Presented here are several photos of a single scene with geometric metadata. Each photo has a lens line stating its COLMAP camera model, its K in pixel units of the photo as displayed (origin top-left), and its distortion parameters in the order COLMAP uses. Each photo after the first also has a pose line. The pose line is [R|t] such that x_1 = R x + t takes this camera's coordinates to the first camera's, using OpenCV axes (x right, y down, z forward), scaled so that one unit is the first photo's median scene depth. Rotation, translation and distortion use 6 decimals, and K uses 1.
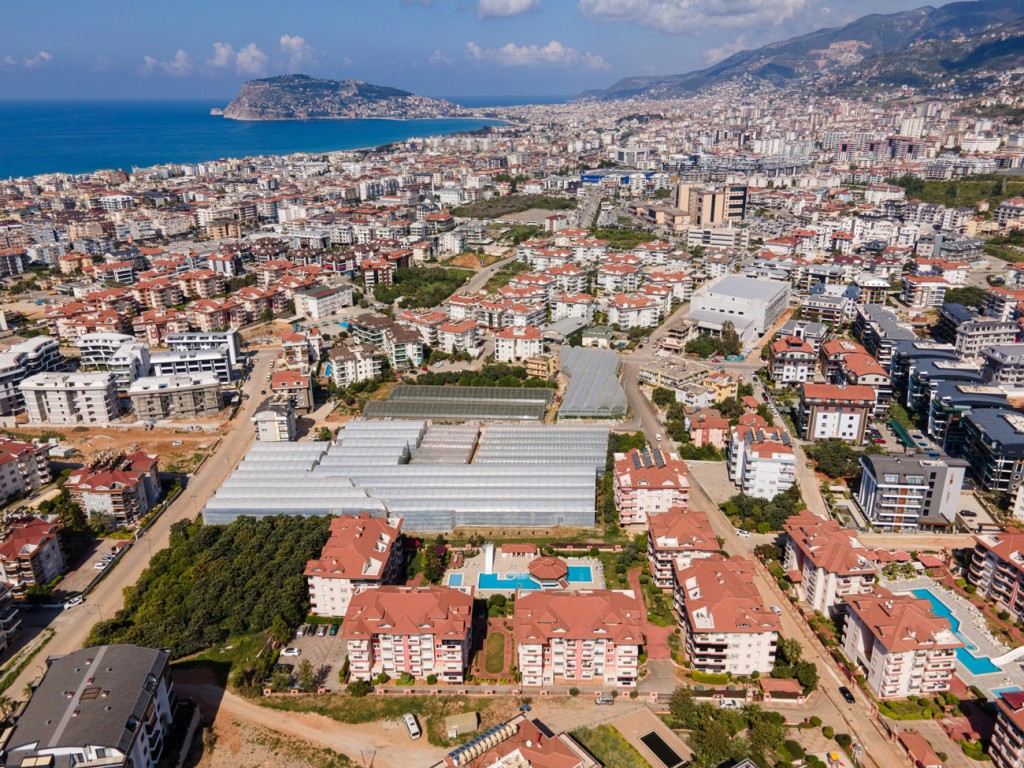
lens RADIAL K [[757.1, 0, 512.0], [0, 757.1, 384.0], [0, 0, 1]] dist [0.038472, 0.001743]
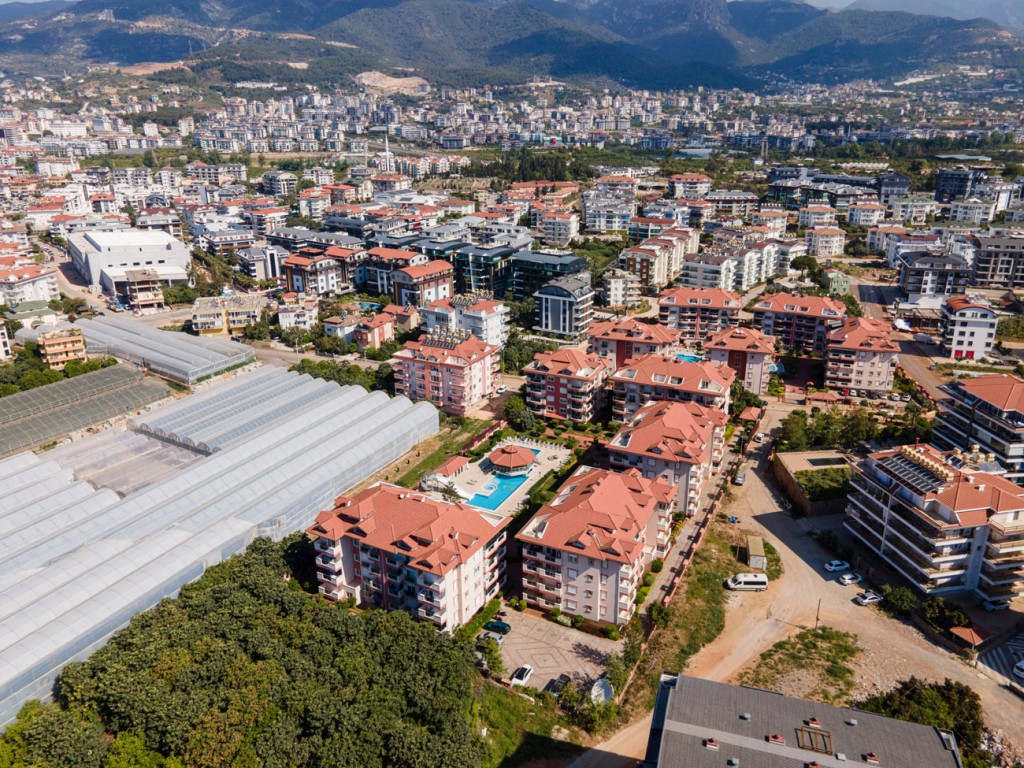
lens RADIAL K [[757.1, 0, 512.0], [0, 757.1, 384.0], [0, 0, 1]] dist [0.038472, 0.001743]
pose [[0.415562, -0.295845, 0.860107, -0.422637], [0.310772, 0.934899, 0.171421, 0.014724], [-0.854827, 0.196061, 0.480449, 0.376646]]
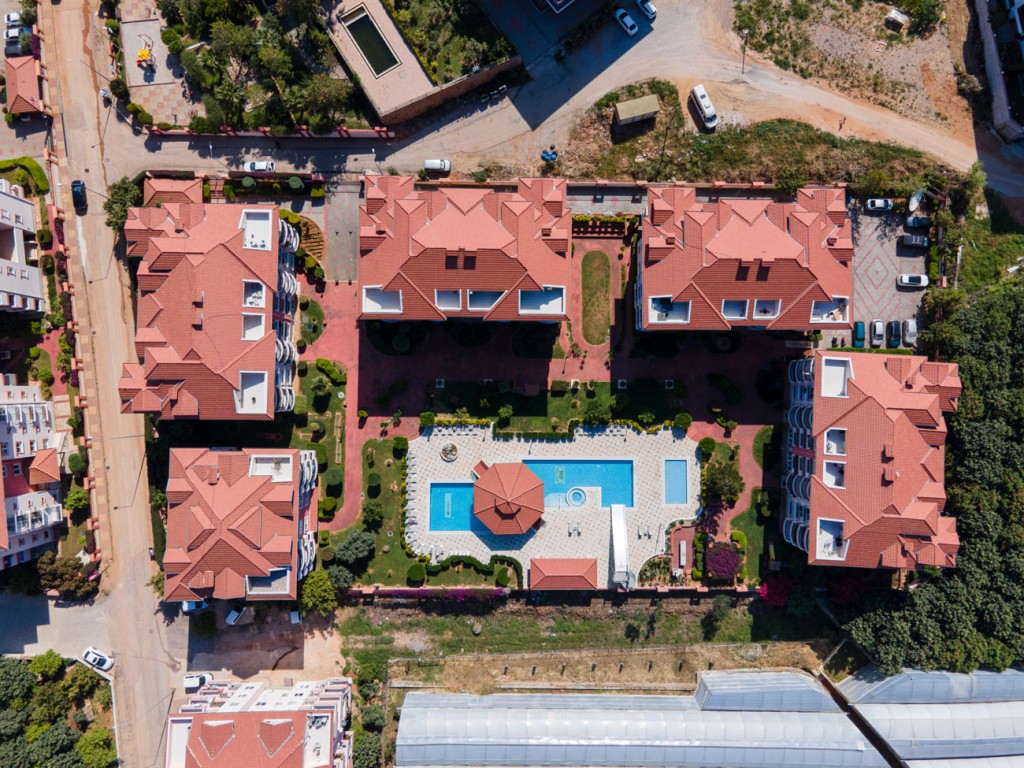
lens RADIAL K [[773.7, 0, 544.2], [0, 773.7, 340.0], [0, 0, 1]] dist [0.030432, 0.003599]
pose [[-0.999483, 0.018872, -0.026014, 0.022141], [-0.030470, -0.298997, 0.953768, -0.159138], [0.010221, 0.954068, 0.299417, 0.475109]]
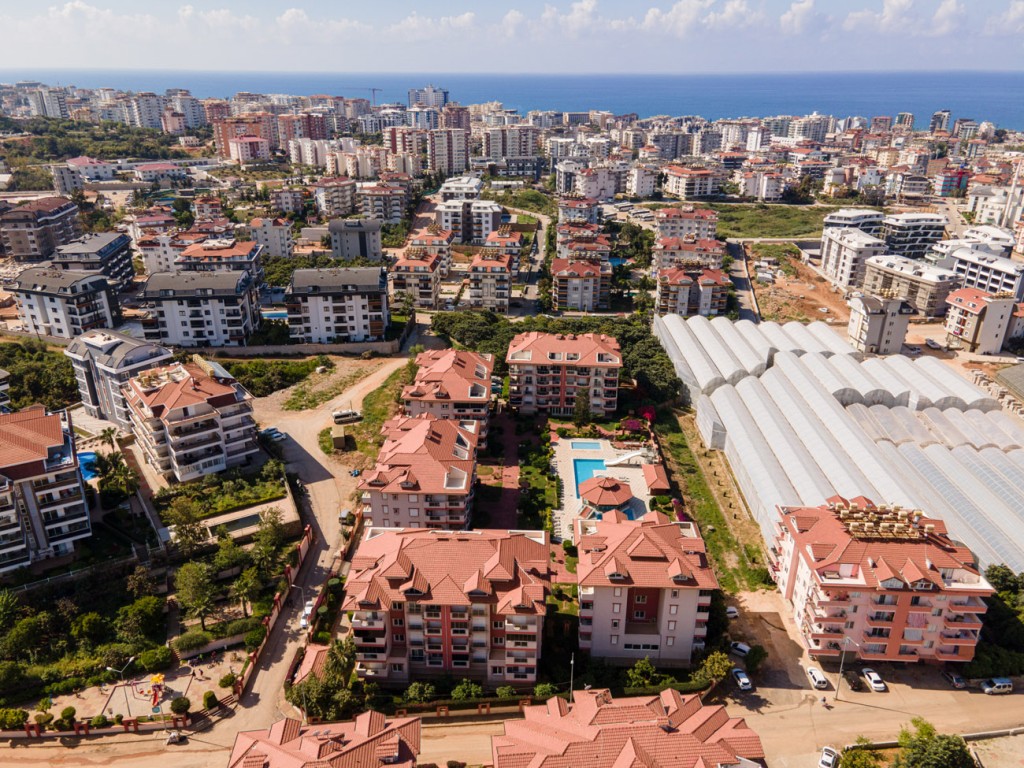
lens RADIAL K [[757.1, 0, 512.0], [0, 757.1, 384.0], [0, 0, 1]] dist [0.038472, 0.001743]
pose [[-0.004069, 0.395440, -0.918483, 0.434944], [-0.355664, 0.857860, 0.370916, -0.053214], [0.934605, 0.328181, 0.137153, 0.510235]]
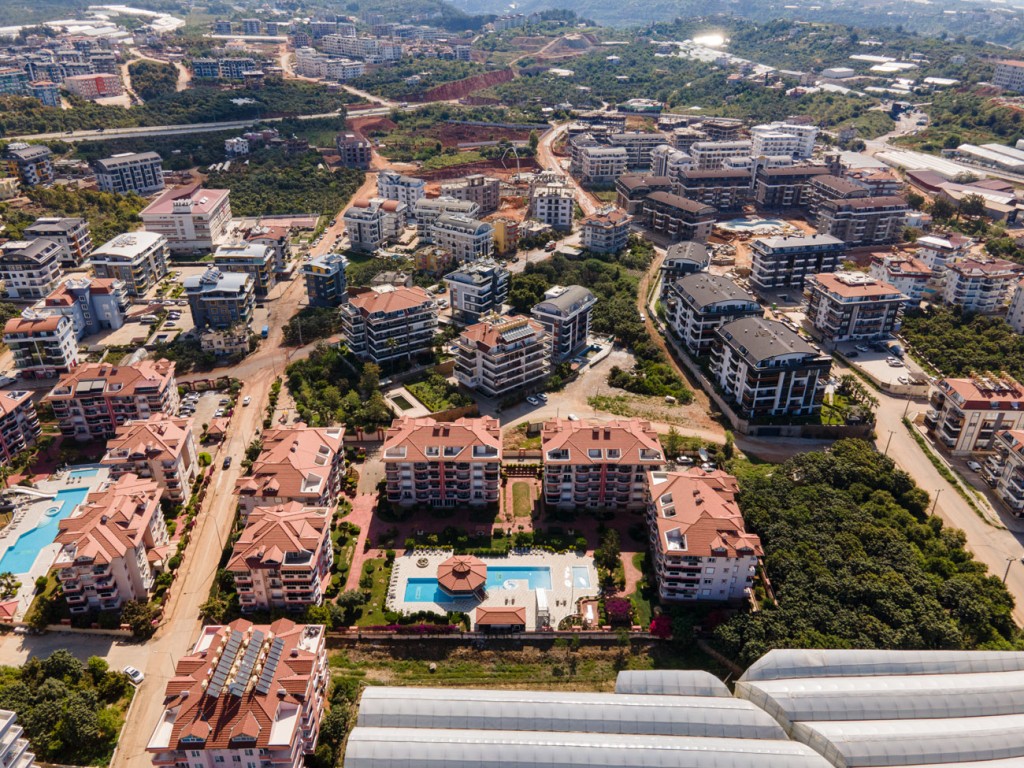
lens RADIAL K [[757.1, 0, 512.0], [0, 757.1, 384.0], [0, 0, 1]] dist [0.038472, 0.001743]
pose [[-0.999373, 0.023183, -0.026752, 0.008284], [-0.004674, 0.662673, 0.748894, -0.297247], [0.035090, 0.748550, -0.662149, 0.887281]]
